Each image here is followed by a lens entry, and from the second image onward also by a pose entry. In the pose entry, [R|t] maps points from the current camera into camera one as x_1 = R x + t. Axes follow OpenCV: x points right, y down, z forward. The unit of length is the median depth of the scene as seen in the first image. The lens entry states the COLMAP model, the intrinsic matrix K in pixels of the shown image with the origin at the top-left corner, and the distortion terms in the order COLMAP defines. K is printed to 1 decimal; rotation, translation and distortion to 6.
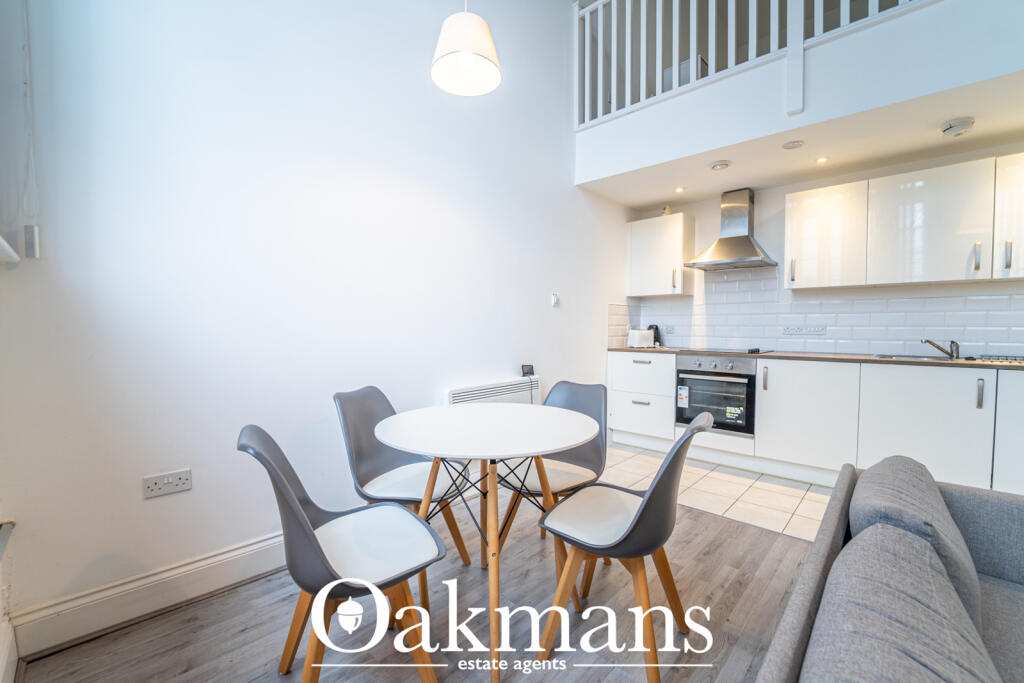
lens RADIAL K [[422.4, 0, 511.9], [0, 422.4, 342.9], [0, 0, 1]] dist [-0.019498, 0.000960]
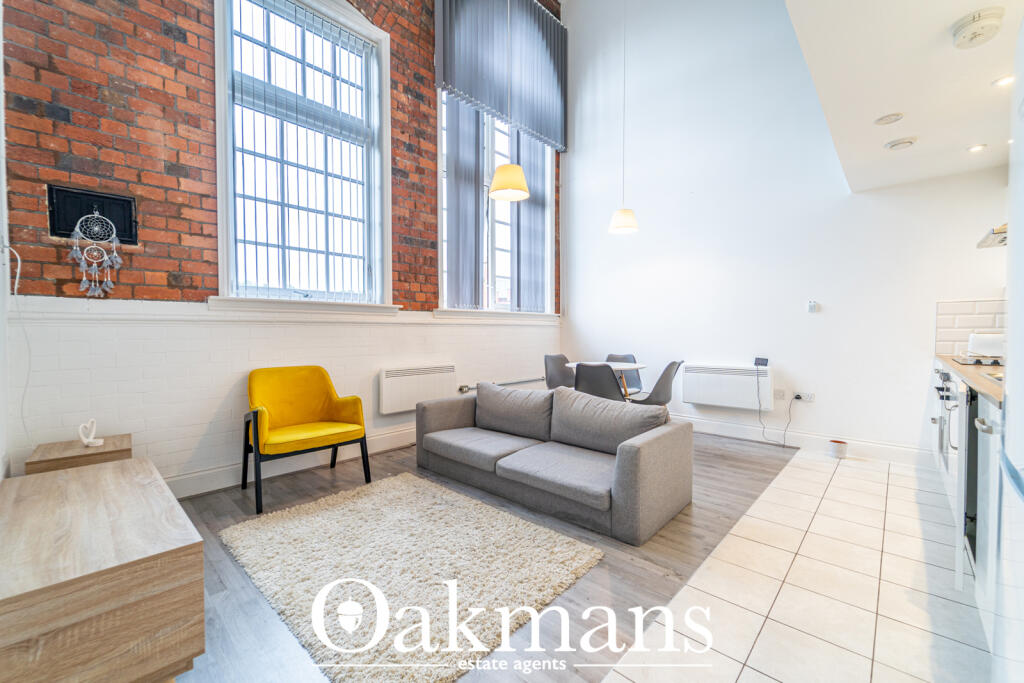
lens RADIAL K [[422.8, 0, 516.2], [0, 422.8, 340.4], [0, 0, 1]] dist [0.006907, -0.000834]
pose [[0.006783, 0.022808, -0.999717, 1.555103], [-0.038103, 0.999020, 0.022533, -0.005119], [0.999251, 0.037940, 0.007645, 0.232833]]
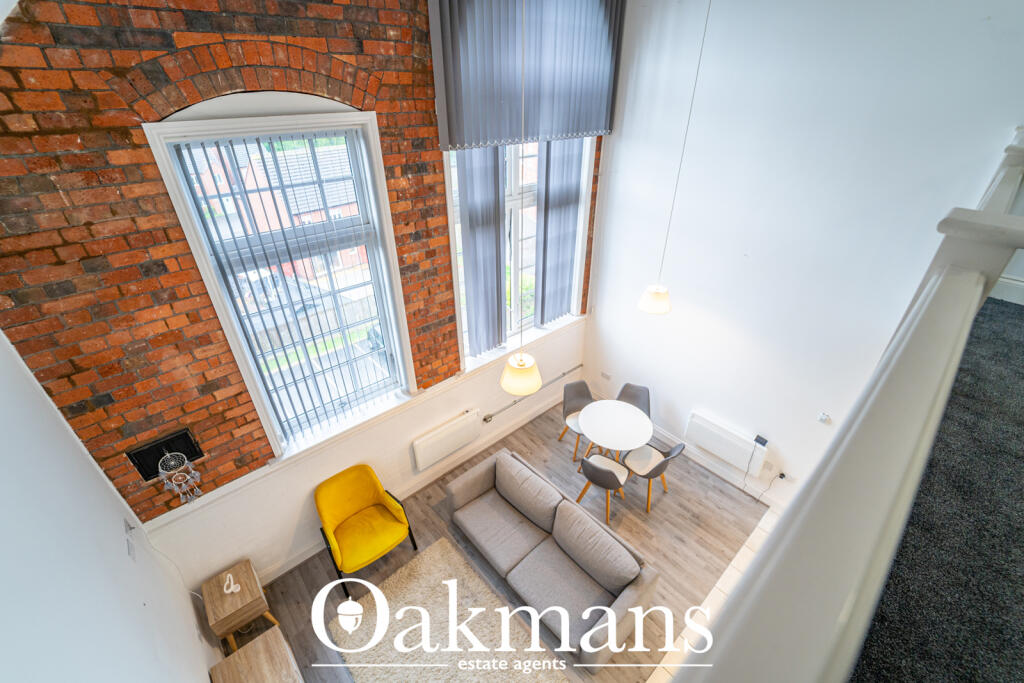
lens RADIAL K [[422.4, 0, 511.9], [0, 422.4, 342.9], [0, 0, 1]] dist [-0.019498, 0.000960]
pose [[-0.096868, 0.522292, -0.847247, 1.295542], [-0.035729, 0.848877, 0.527382, -1.053065], [0.994656, 0.081358, -0.063568, 0.246391]]
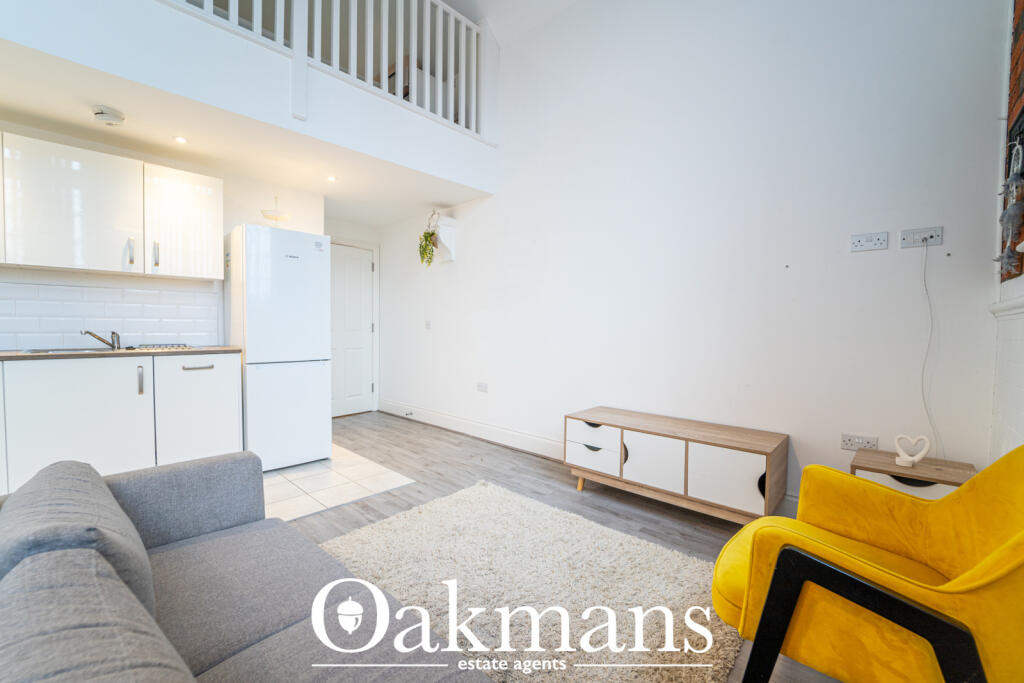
lens RADIAL K [[422.4, 0, 511.9], [0, 422.4, 342.9], [0, 0, 1]] dist [-0.019498, 0.000960]
pose [[-0.003880, -0.035490, 0.999363, 0.055113], [0.028372, 0.998964, 0.035586, 0.014084], [-0.999590, 0.028492, -0.002869, 0.037078]]
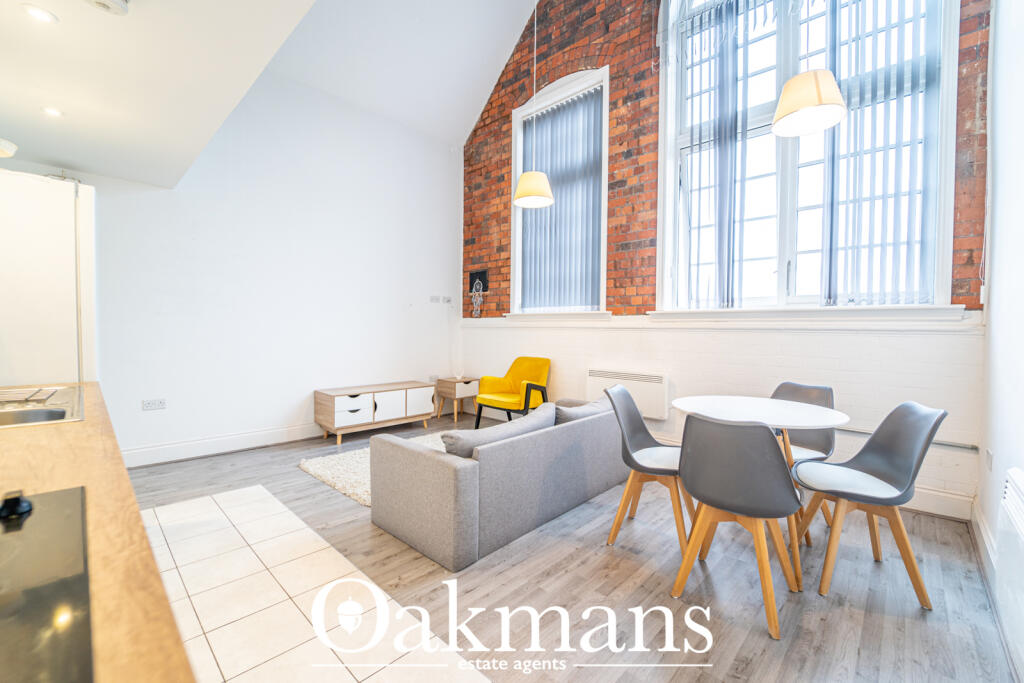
lens RADIAL K [[422.4, 0, 511.9], [0, 422.4, 342.9], [0, 0, 1]] dist [-0.019498, 0.000960]
pose [[-0.999837, -0.009135, 0.015549, 0.430561], [-0.007963, 0.997239, 0.073833, -0.071499], [-0.016181, 0.073697, -0.997149, 1.392388]]
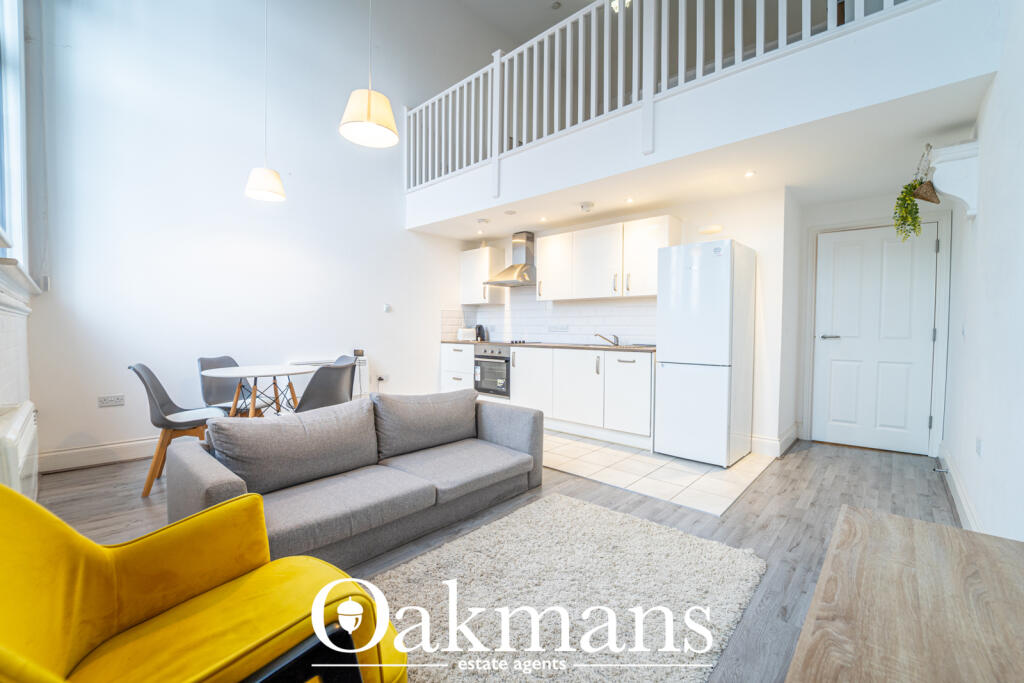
lens RADIAL K [[423.0, 0, 510.9], [0, 423.0, 345.3], [0, 0, 1]] dist [-0.017665, 0.000228]
pose [[0.999998, 0.001671, 0.000871, 0.671988], [-0.001676, 0.999979, 0.006280, 0.025761], [-0.000861, -0.006281, 0.999980, -0.626511]]
